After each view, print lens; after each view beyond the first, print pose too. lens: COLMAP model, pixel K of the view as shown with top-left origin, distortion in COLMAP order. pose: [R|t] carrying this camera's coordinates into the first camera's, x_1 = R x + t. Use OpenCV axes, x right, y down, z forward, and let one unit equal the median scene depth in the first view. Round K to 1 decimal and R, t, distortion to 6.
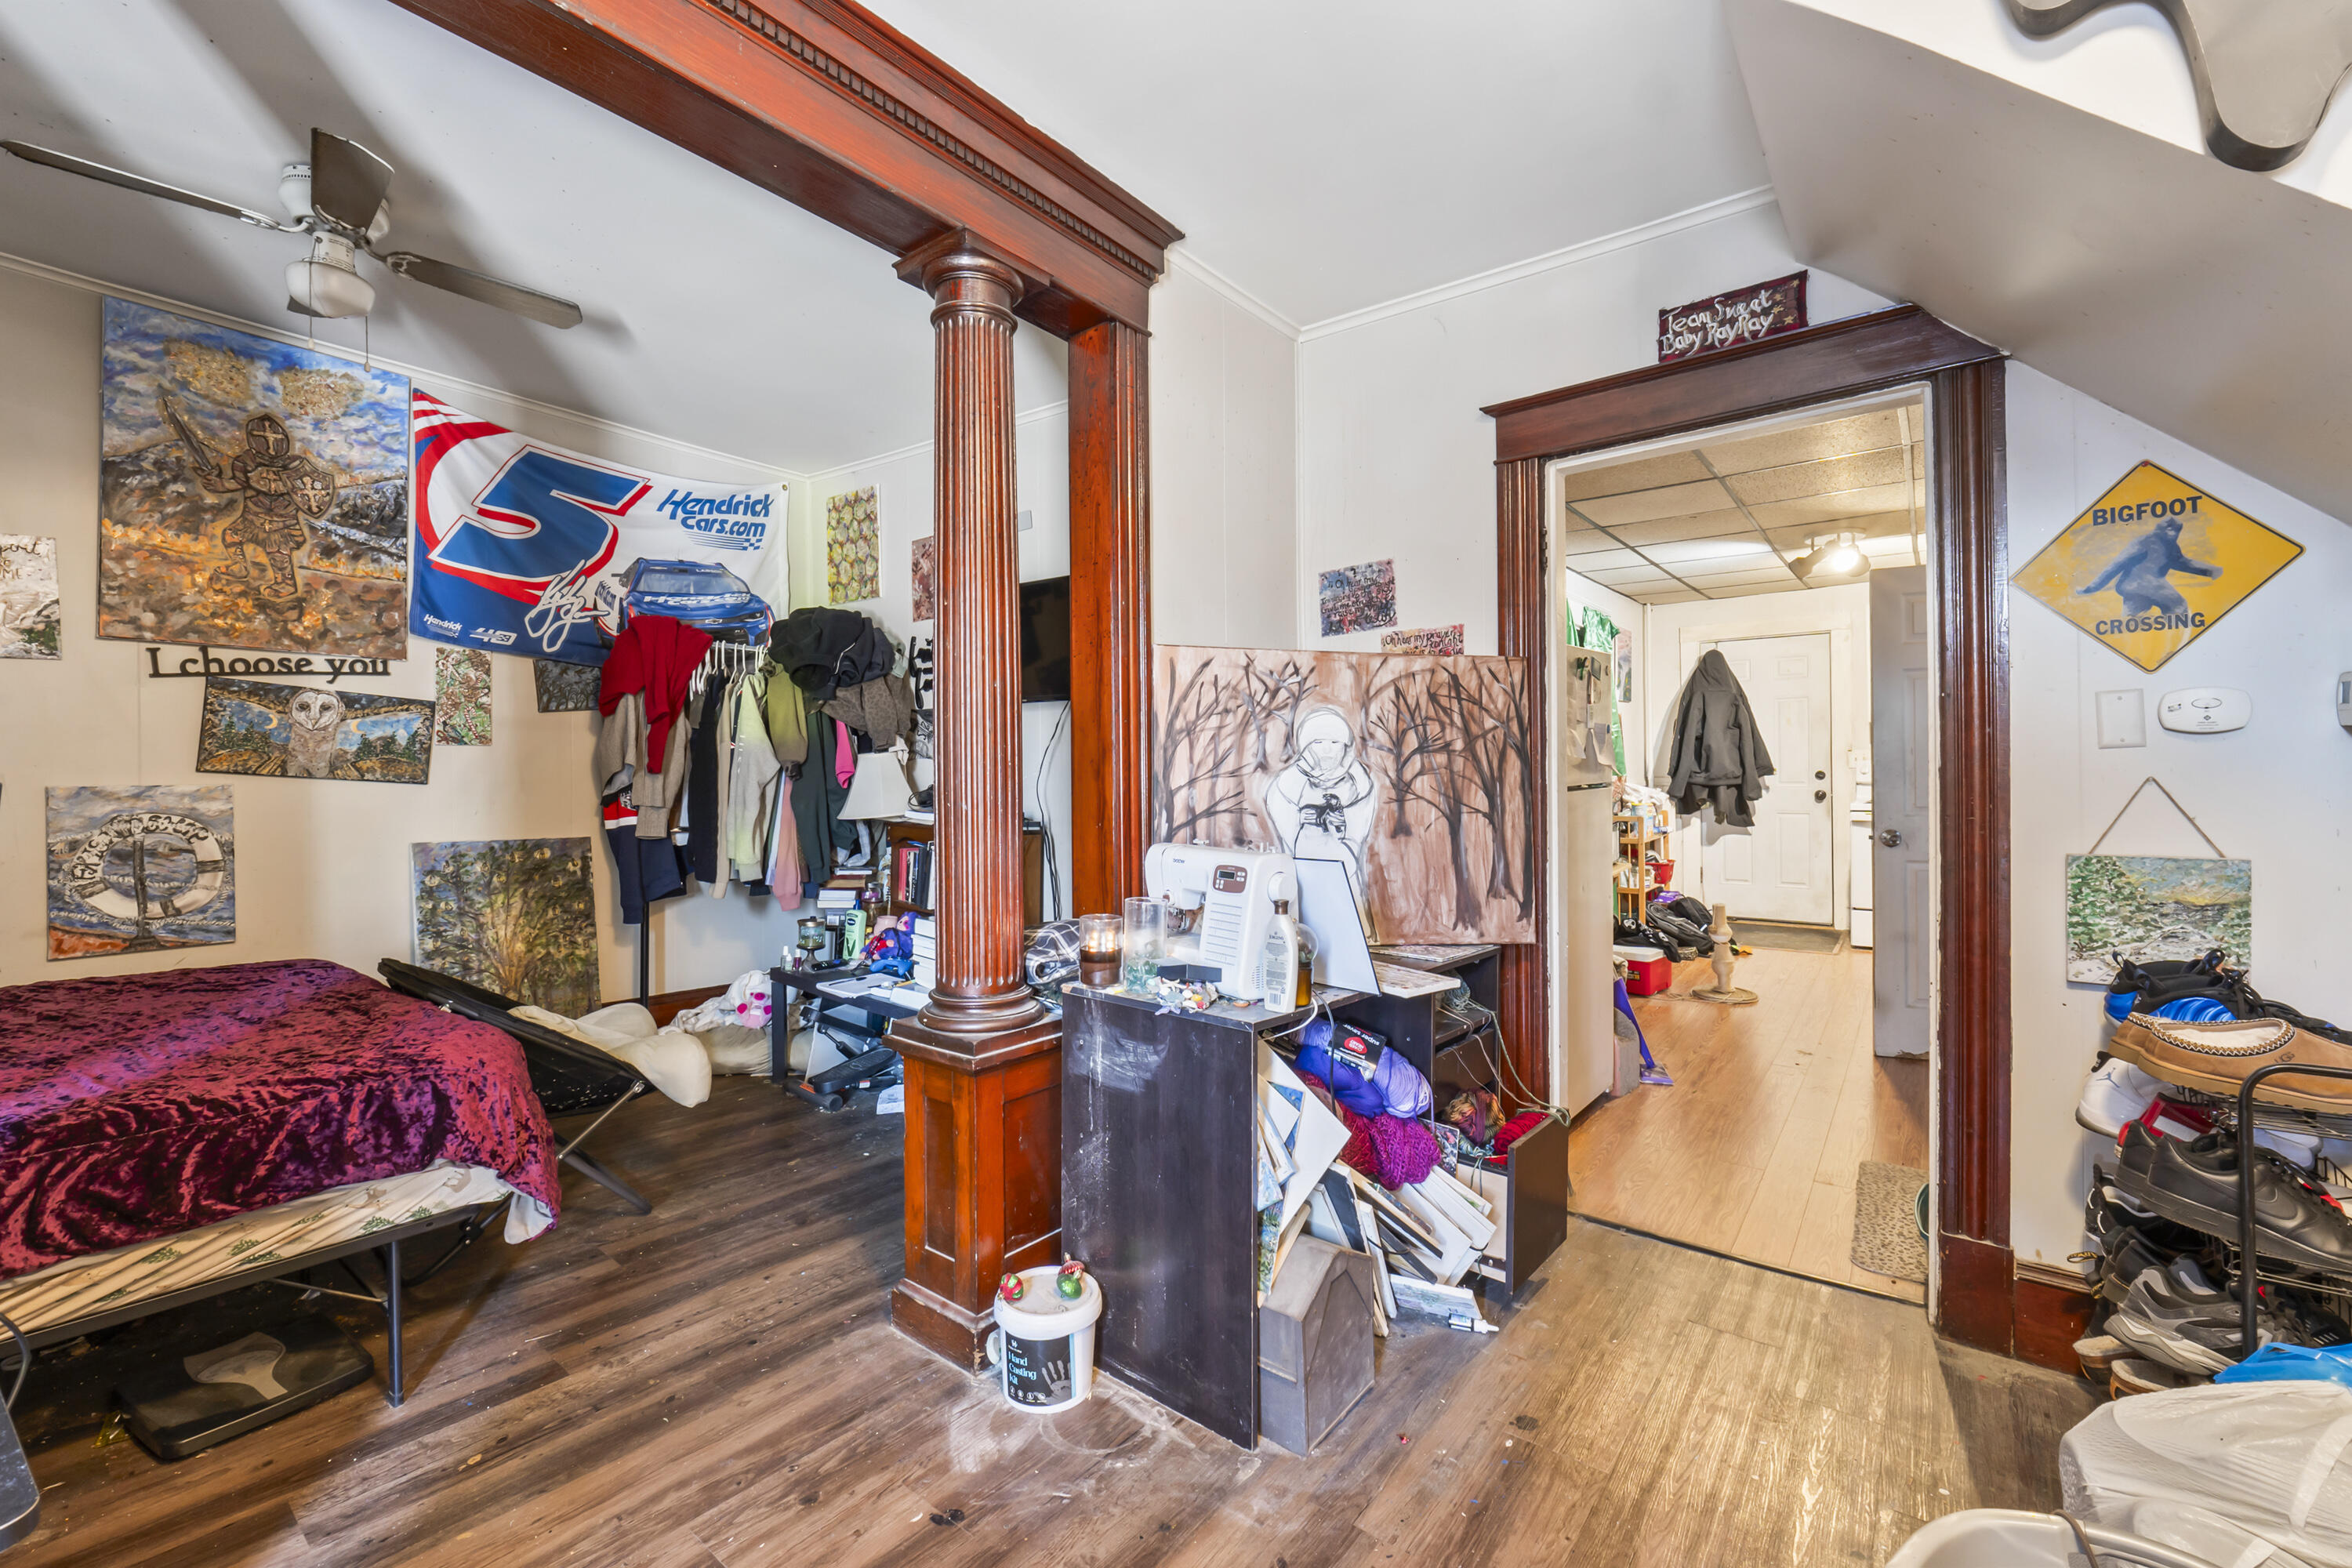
lens RADIAL K [[1022.9, 0, 1155.6], [0, 1022.9, 767.7], [0, 0, 1]] dist [0.002317, -0.003313]
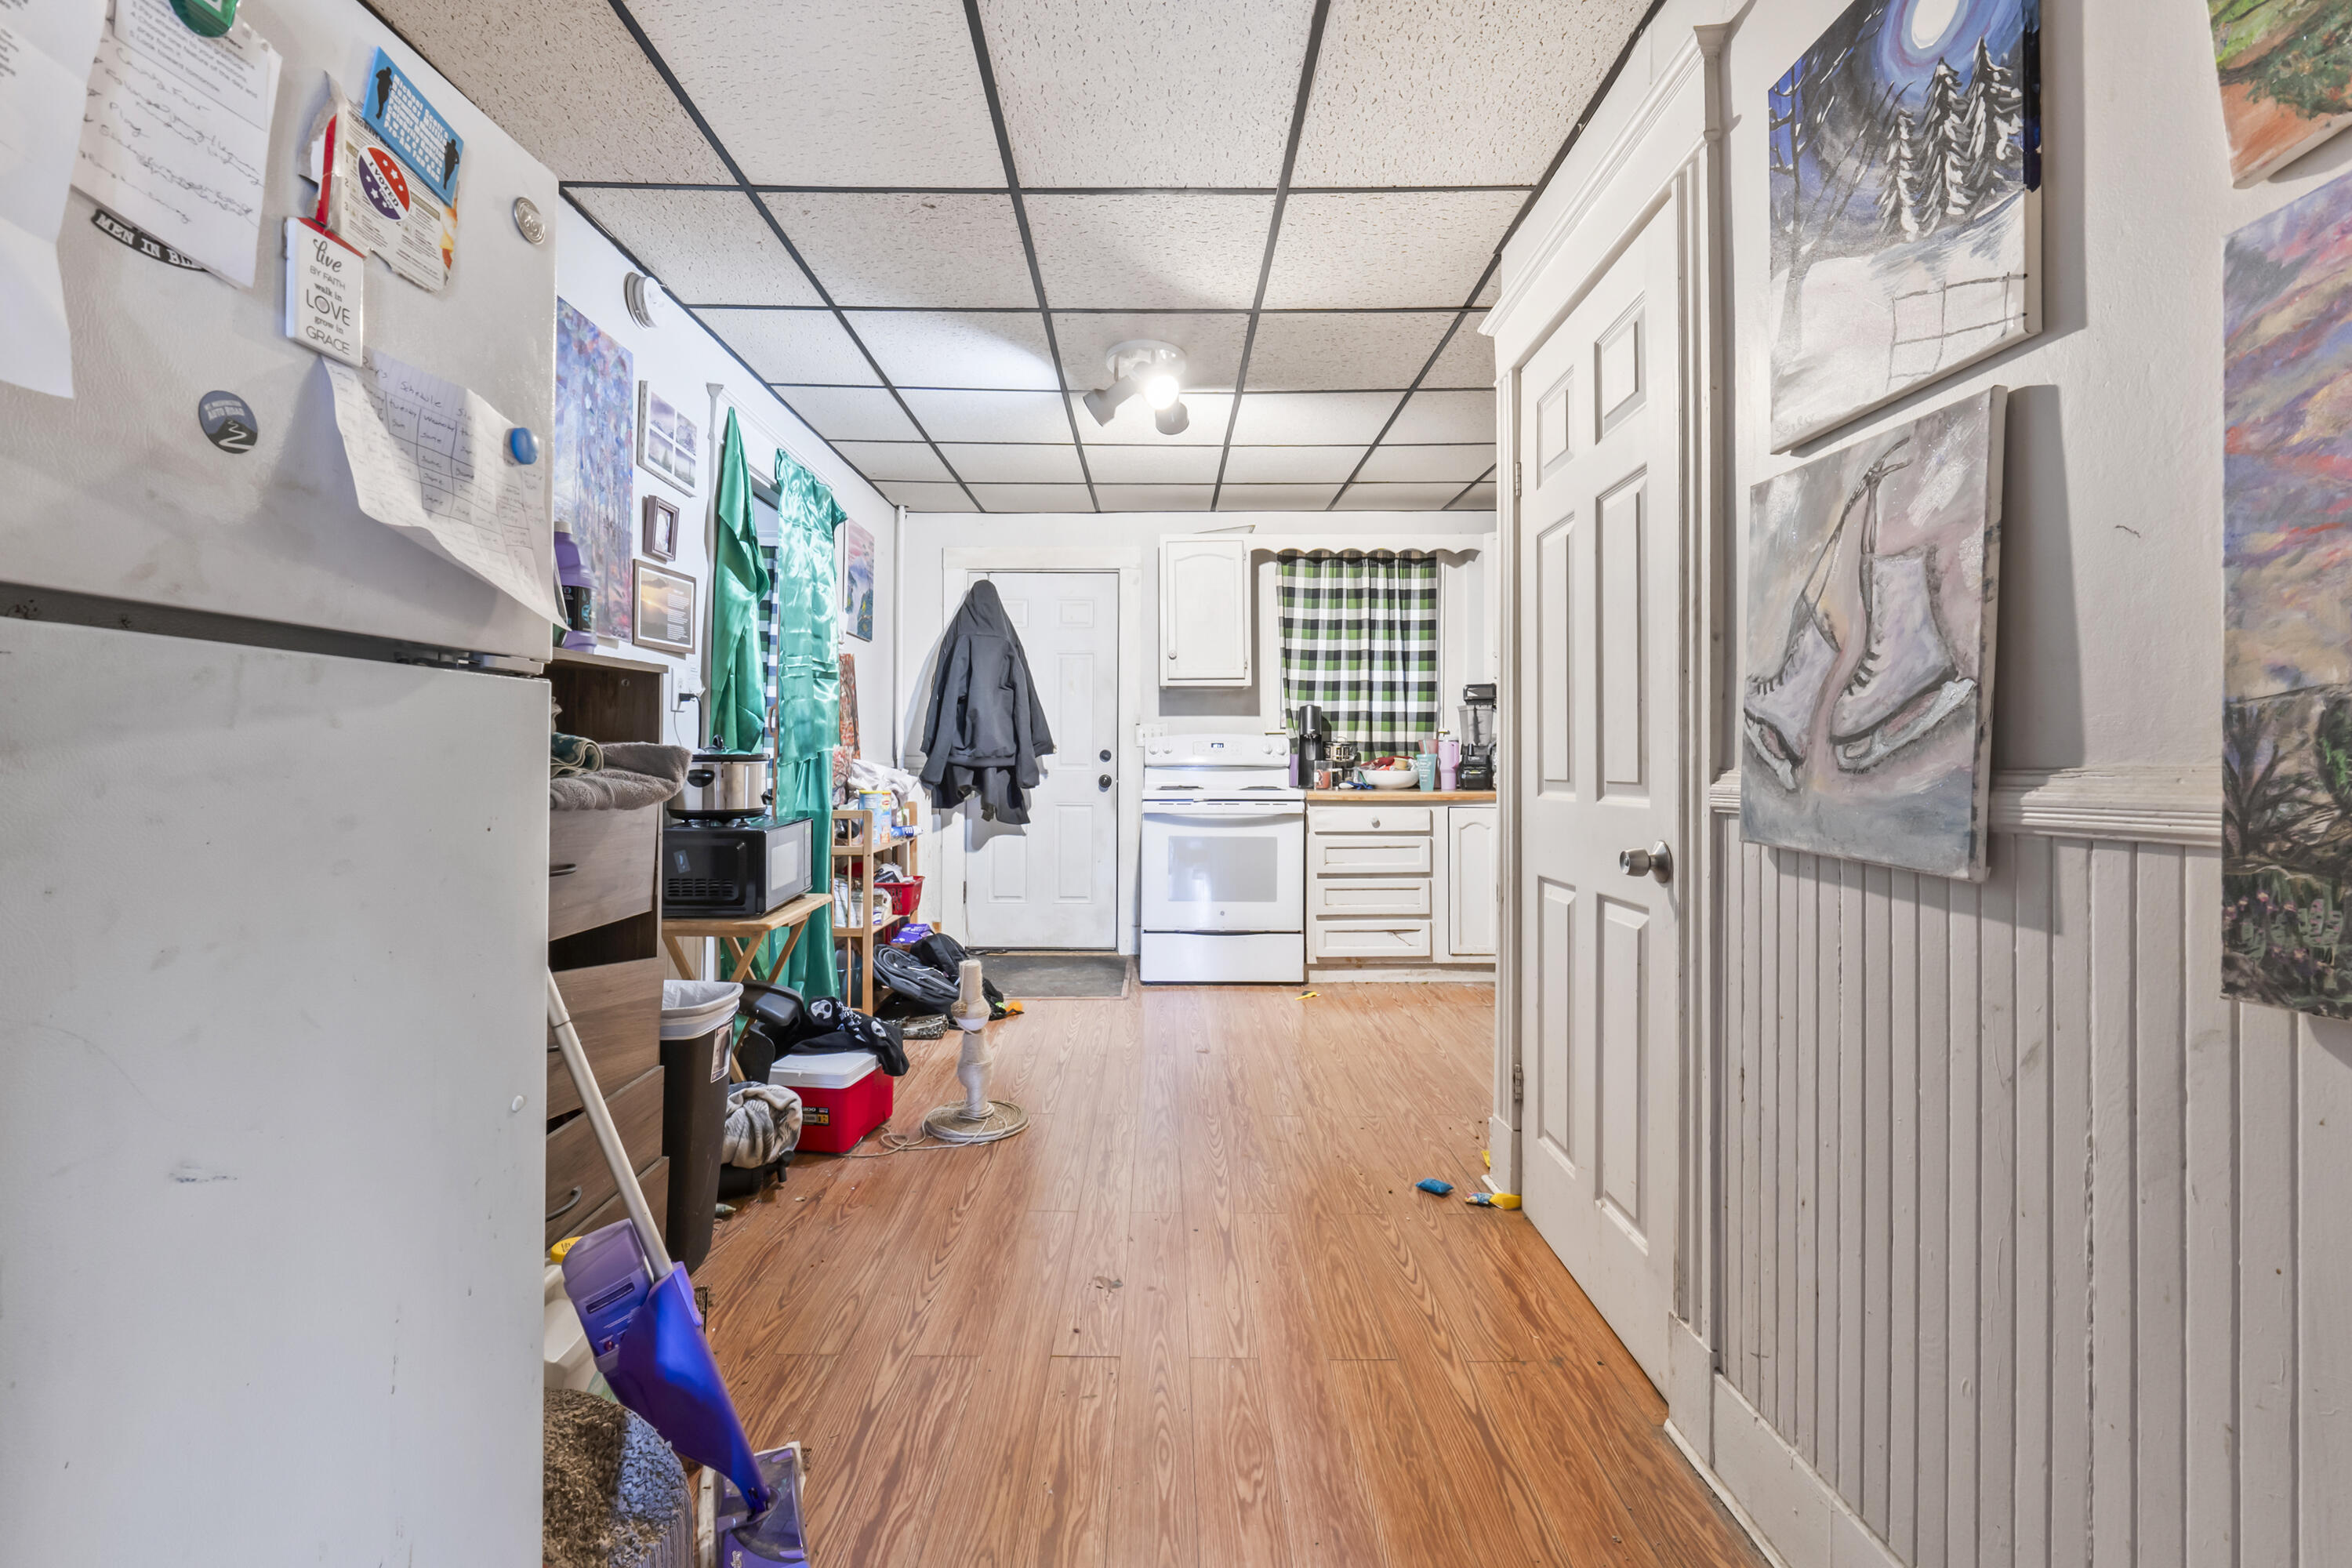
lens RADIAL K [[1022.9, 0, 1173.2], [0, 1022.9, 760.7], [0, 0, 1]] dist [0.002317, -0.003313]
pose [[0.788293, 0.019429, 0.614993, 0.228317], [-0.014245, 0.999810, -0.013328, 0.021999], [-0.615135, 0.001746, 0.788420, 0.381639]]
